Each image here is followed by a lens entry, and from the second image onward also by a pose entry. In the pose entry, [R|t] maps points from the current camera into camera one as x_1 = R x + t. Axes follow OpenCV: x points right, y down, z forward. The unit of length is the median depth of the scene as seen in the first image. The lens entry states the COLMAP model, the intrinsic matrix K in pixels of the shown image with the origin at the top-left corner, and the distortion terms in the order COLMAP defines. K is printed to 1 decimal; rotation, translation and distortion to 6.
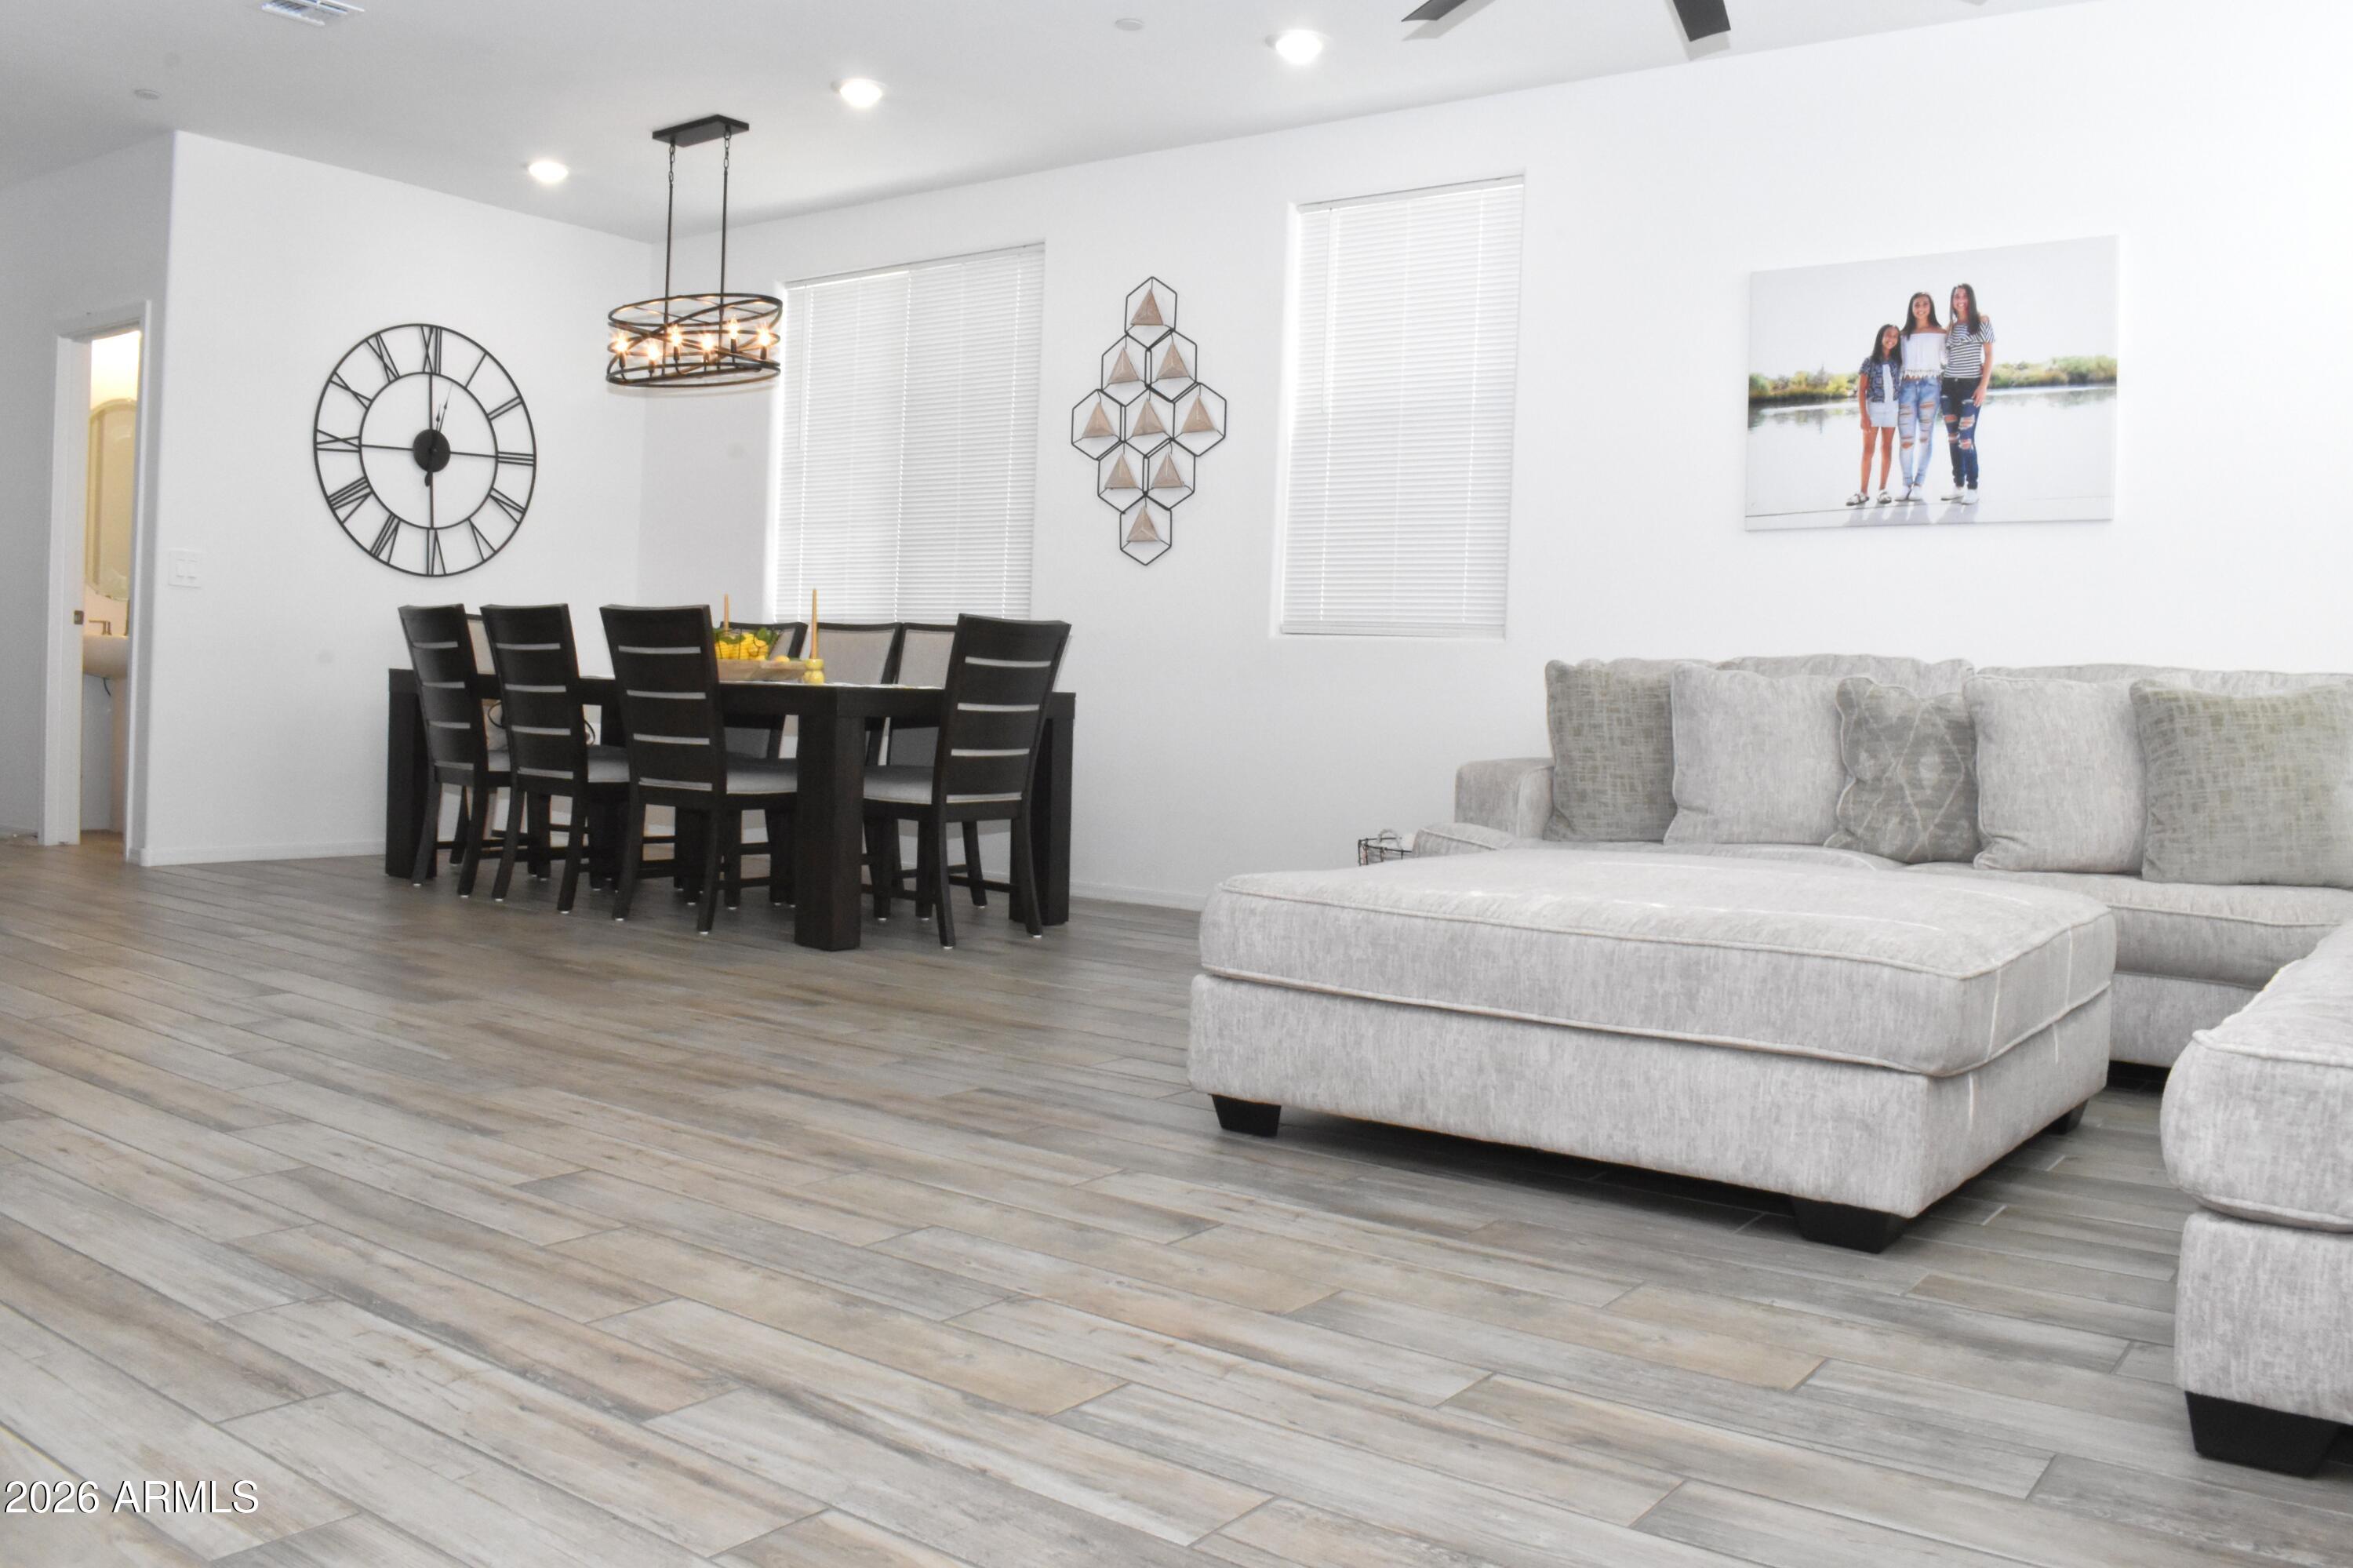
lens RADIAL K [[1912.2, 0, 1176.2], [0, 1912.2, 781.6], [0, 0, 1]] dist [-0.097508, 0.012383]
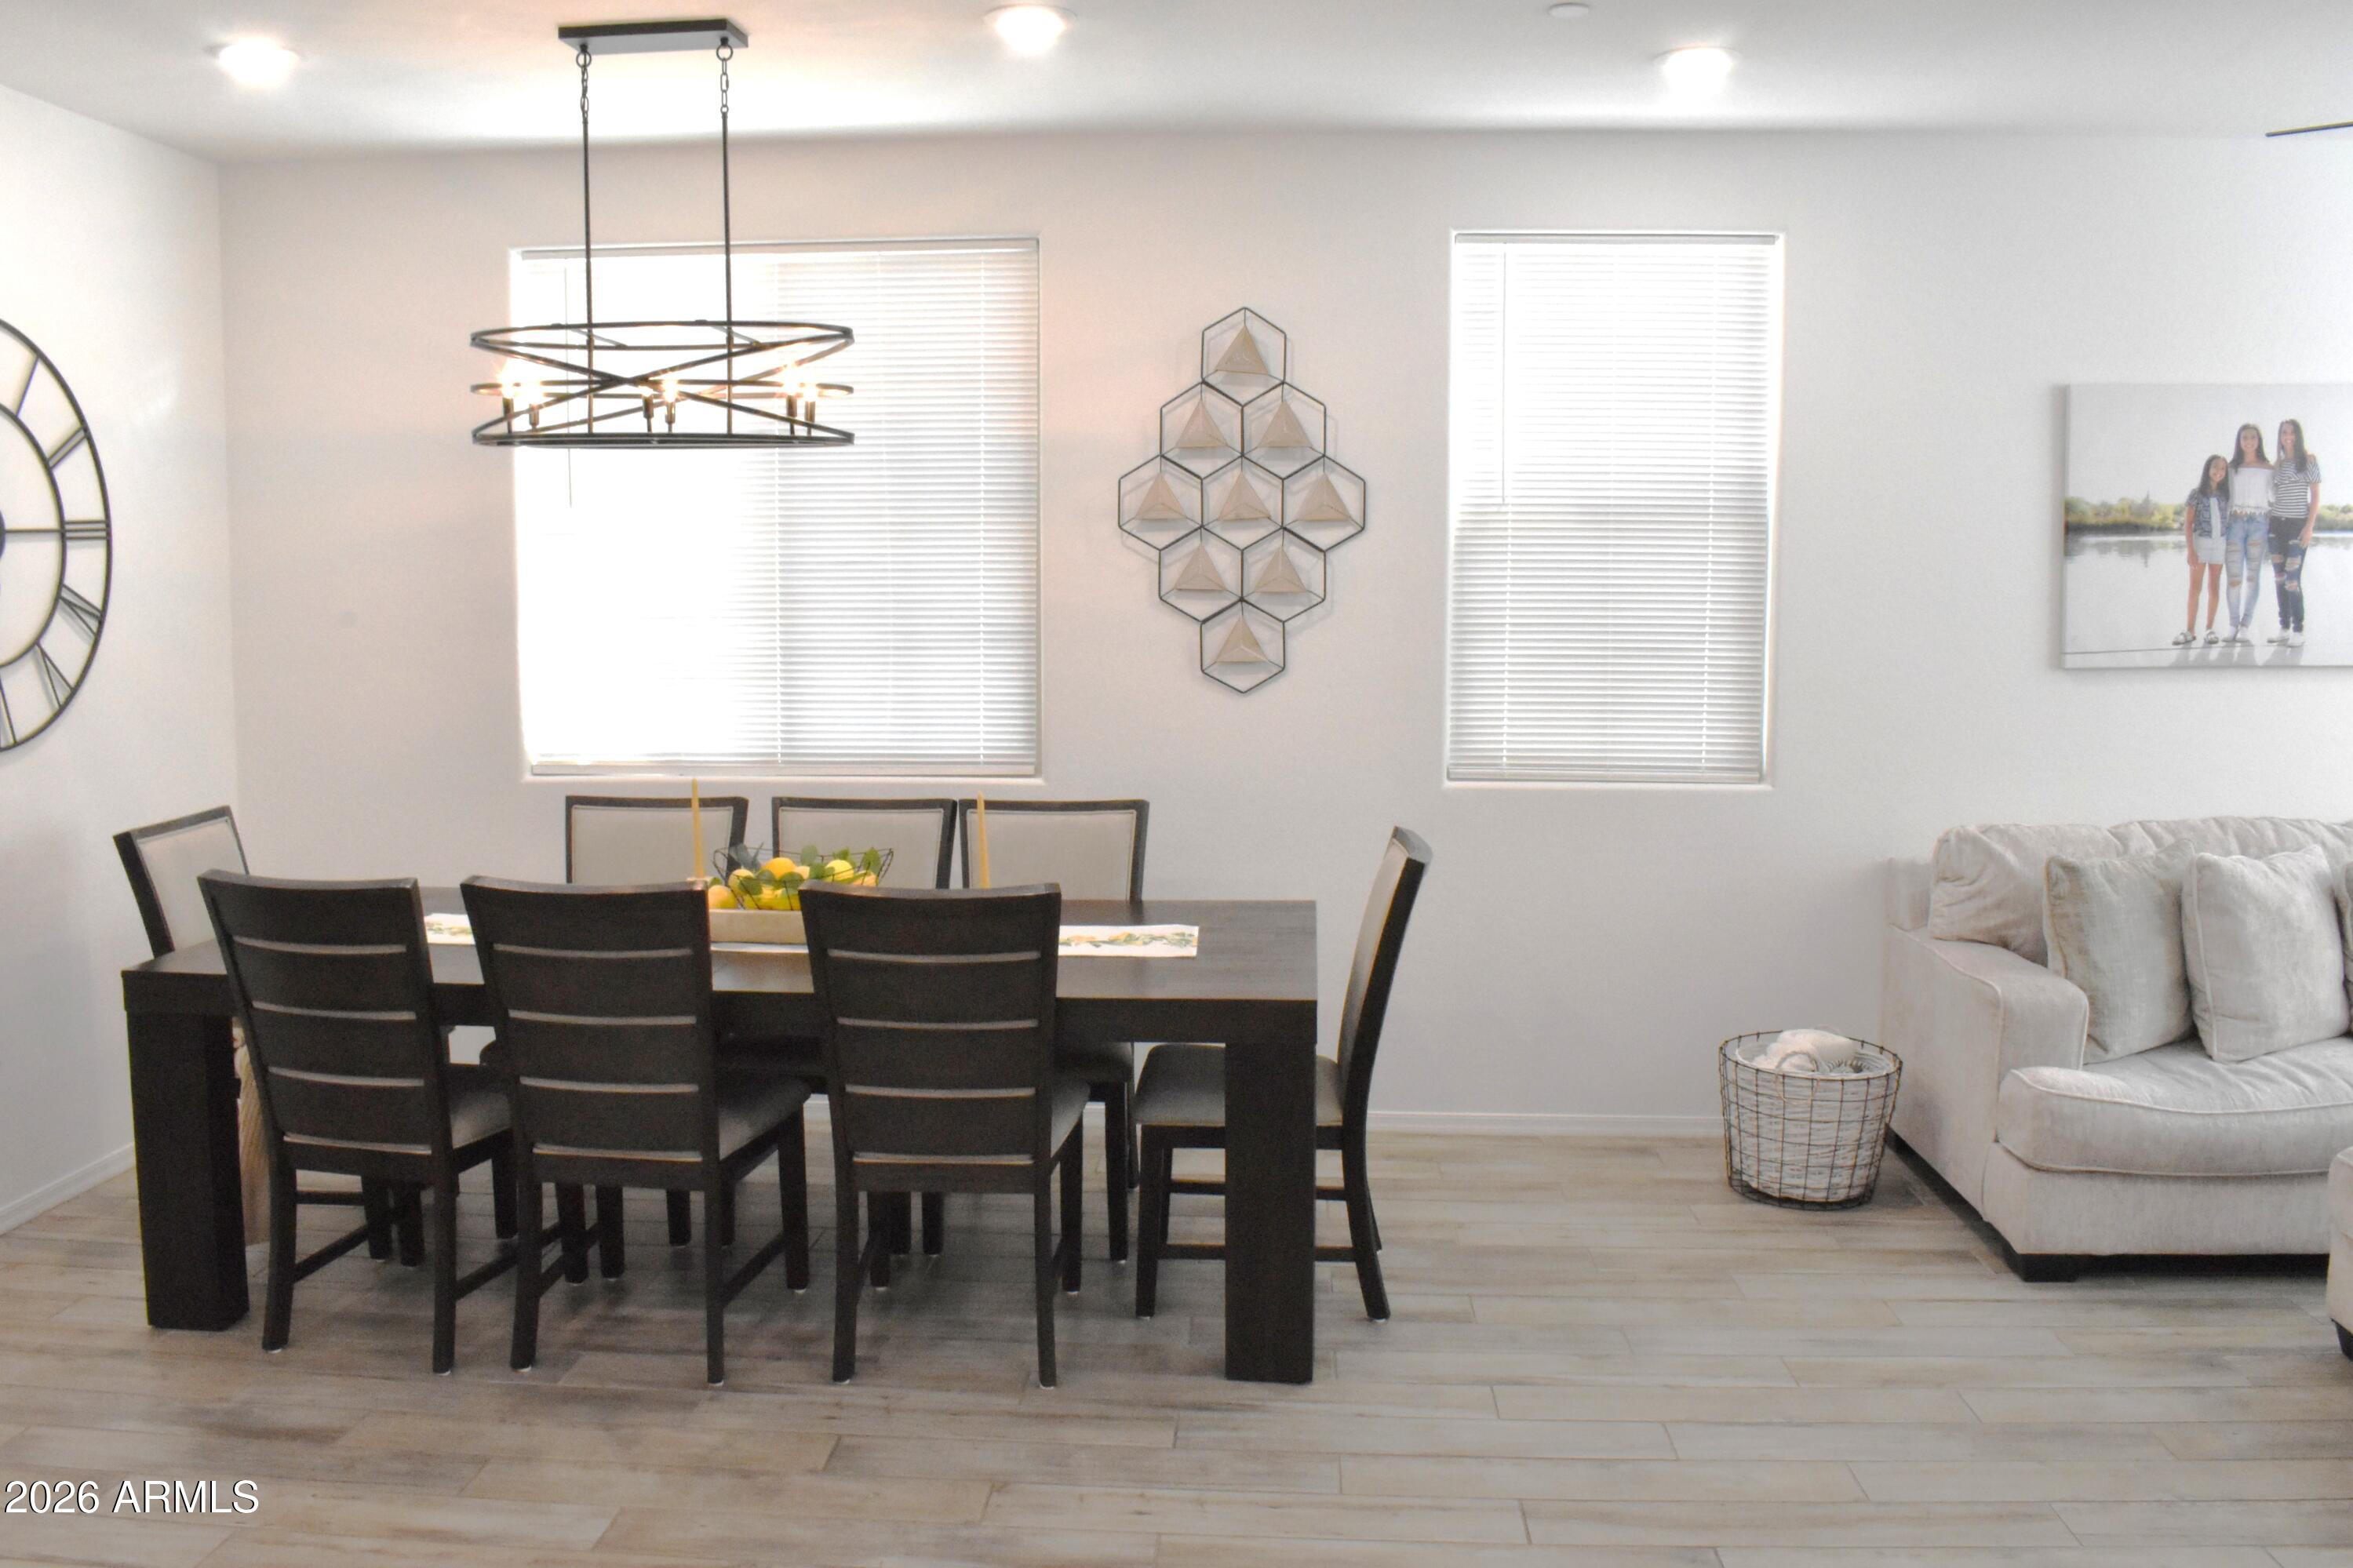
lens RADIAL K [[1838.5, 0, 1170.0], [0, 1838.5, 795.3], [0, 0, 1]] dist [-0.085066, -0.003357]
pose [[0.842181, -0.095118, 0.530740, -0.577580], [0.055833, 0.994410, 0.089620, -0.187411], [-0.536297, -0.045844, 0.842783, 0.529711]]
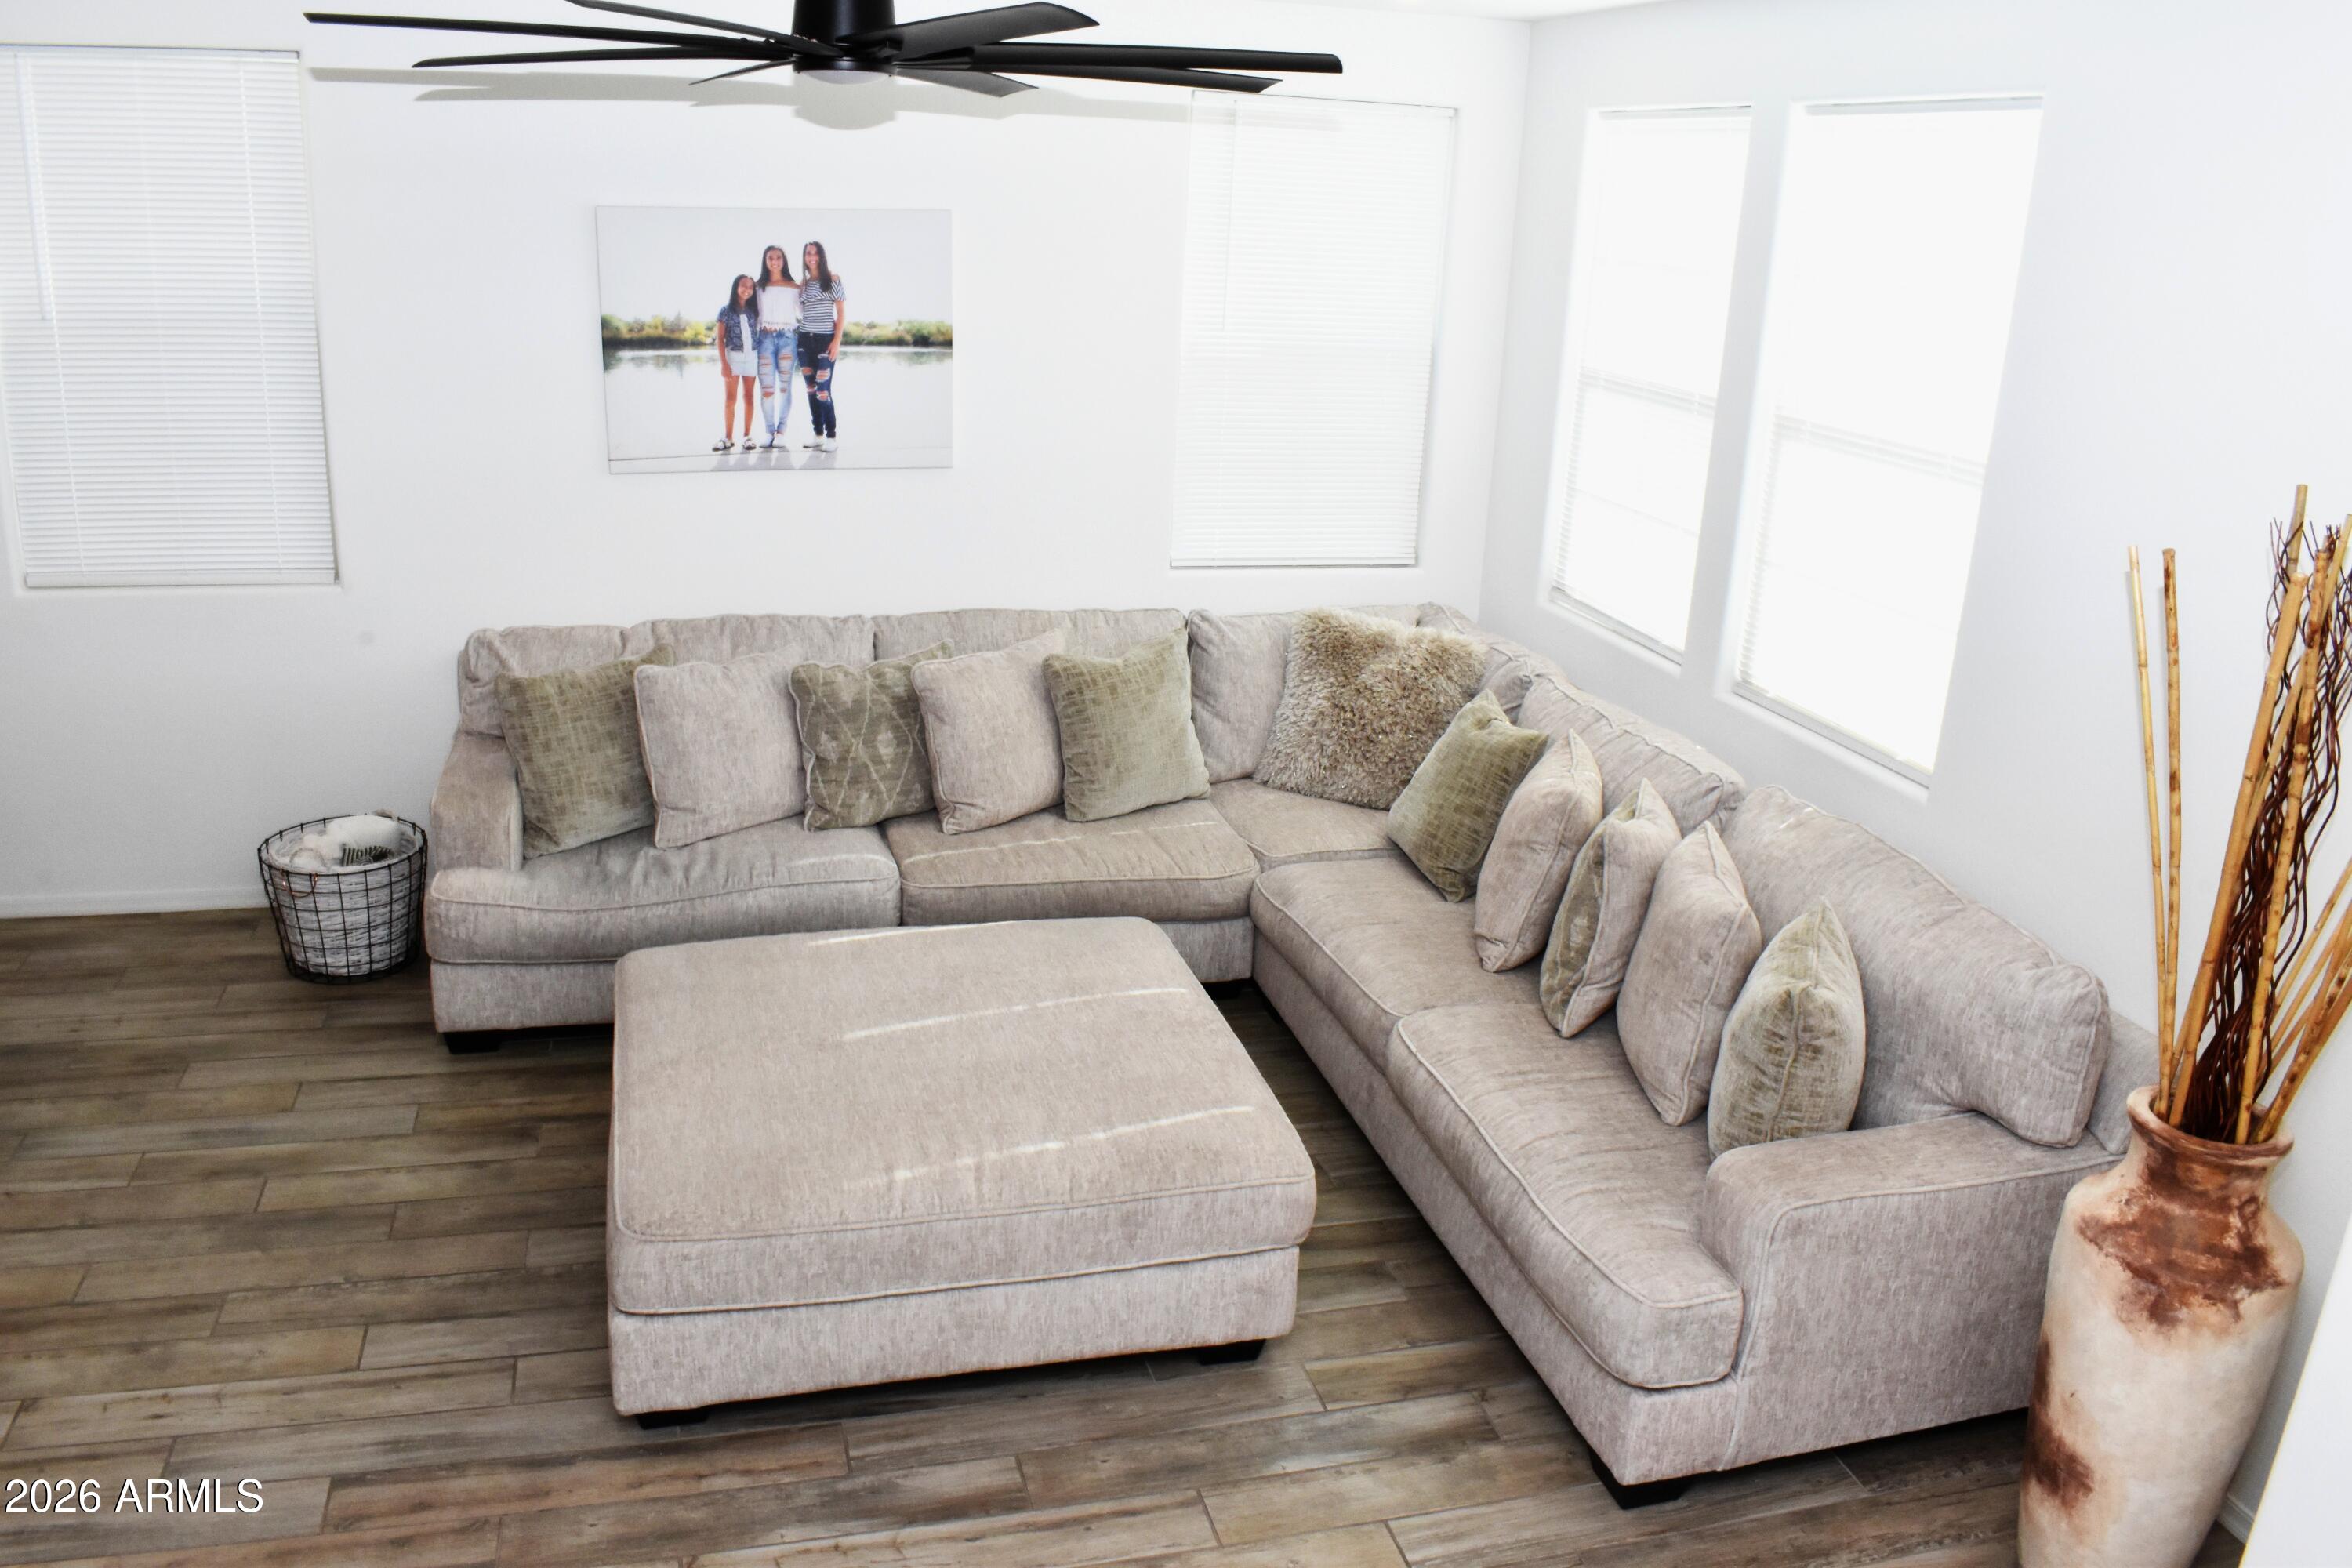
lens RADIAL K [[1837.9, 0, 1169.9], [0, 1837.9, 773.7], [0, 0, 1]] dist [-0.085066, -0.003357]
pose [[0.625672, -0.251220, 0.738528, -0.283143], [0.012313, 0.949788, 0.312652, -0.300037], [-0.779989, -0.186524, 0.597349, 0.179045]]
